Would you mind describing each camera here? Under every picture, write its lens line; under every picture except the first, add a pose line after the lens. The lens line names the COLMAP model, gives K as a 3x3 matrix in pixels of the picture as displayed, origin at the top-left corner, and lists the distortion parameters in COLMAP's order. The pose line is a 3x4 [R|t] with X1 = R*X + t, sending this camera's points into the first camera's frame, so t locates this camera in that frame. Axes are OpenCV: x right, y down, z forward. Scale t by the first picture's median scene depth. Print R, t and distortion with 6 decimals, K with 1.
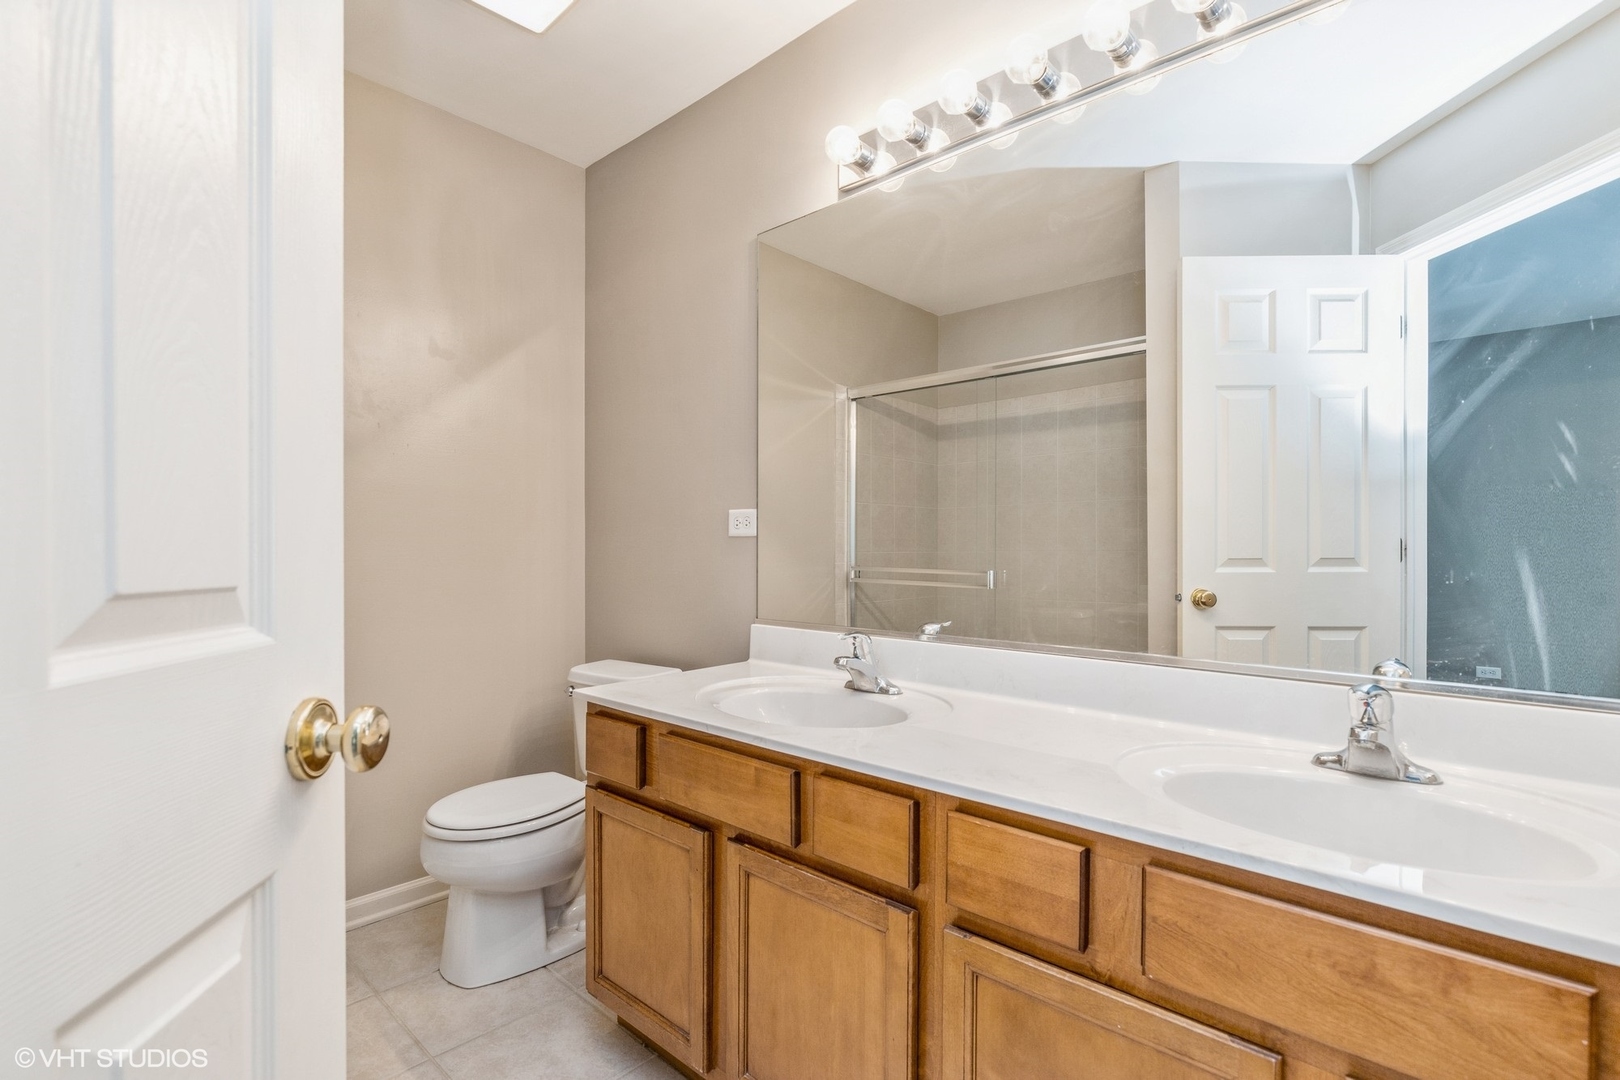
lens RADIAL K [[778.4, 0, 809.2], [0, 778.4, 545.1], [0, 0, 1]] dist [0.000390, 0.000026]
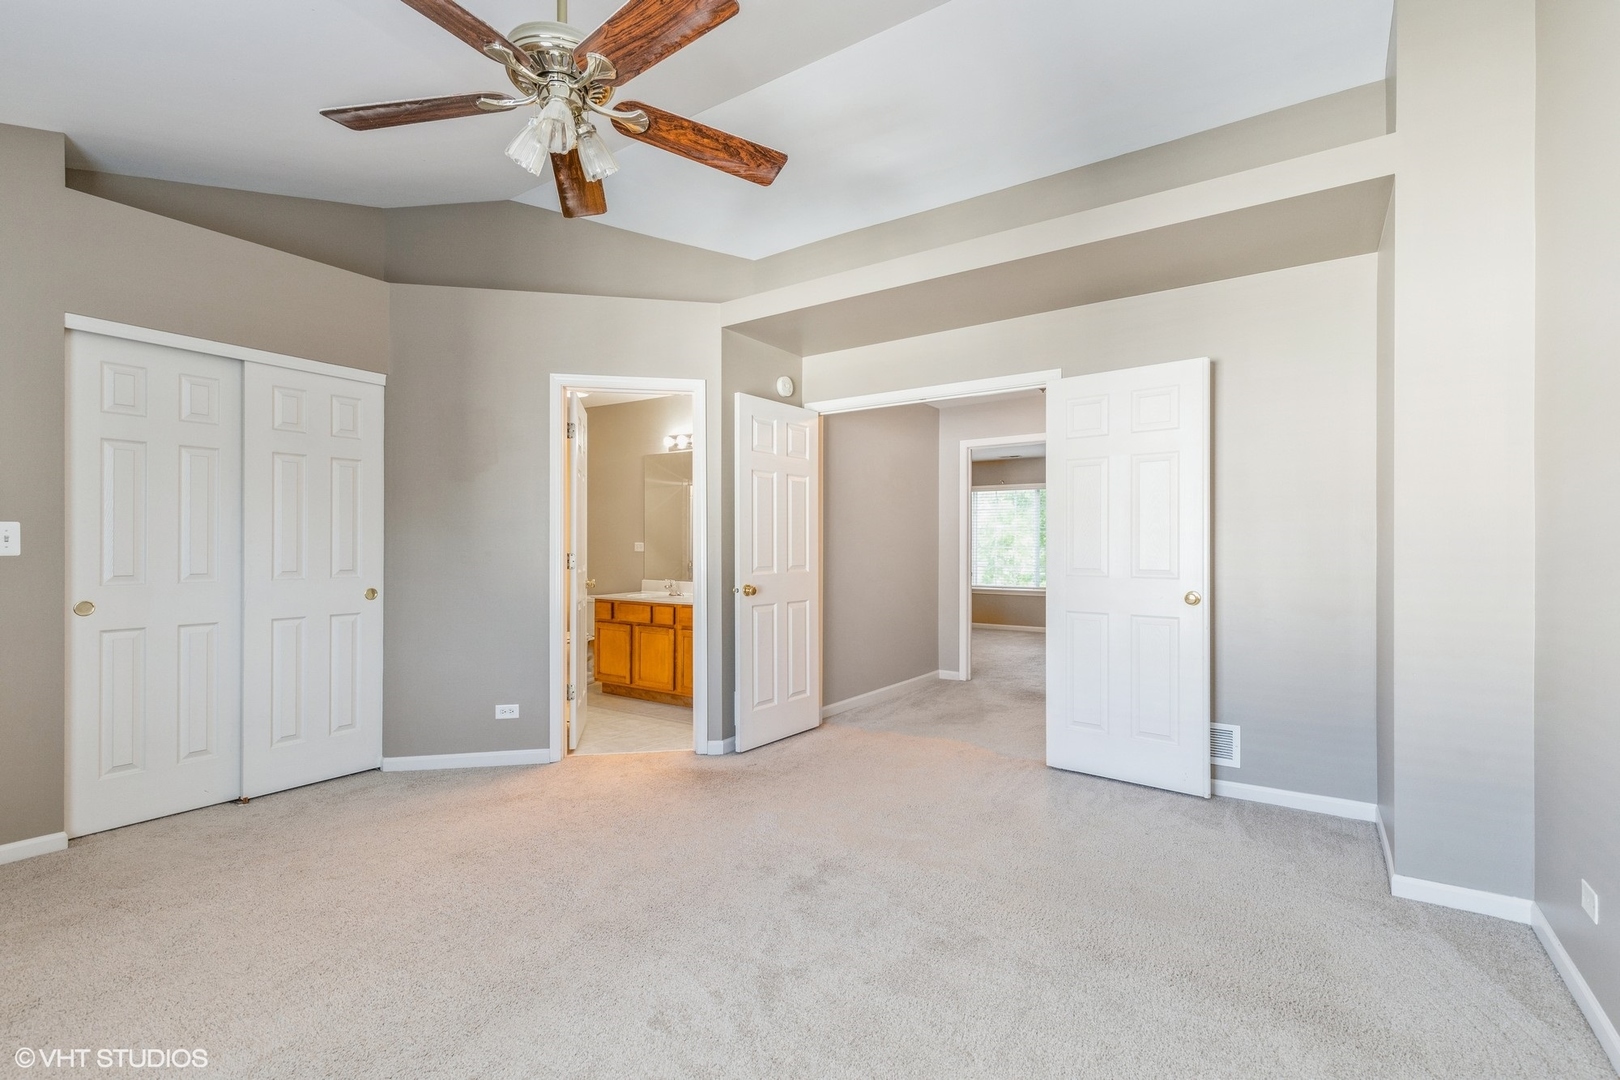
lens RADIAL K [[737.3, 0, 809.5], [0, 737.3, 541.1], [0, 0, 1]] dist [0.004494, -0.000063]
pose [[0.990028, -0.002102, 0.140858, 0.260076], [0.002289, 0.999997, -0.001165, -0.070123], [-0.140855, 0.001476, 0.990029, -3.012455]]
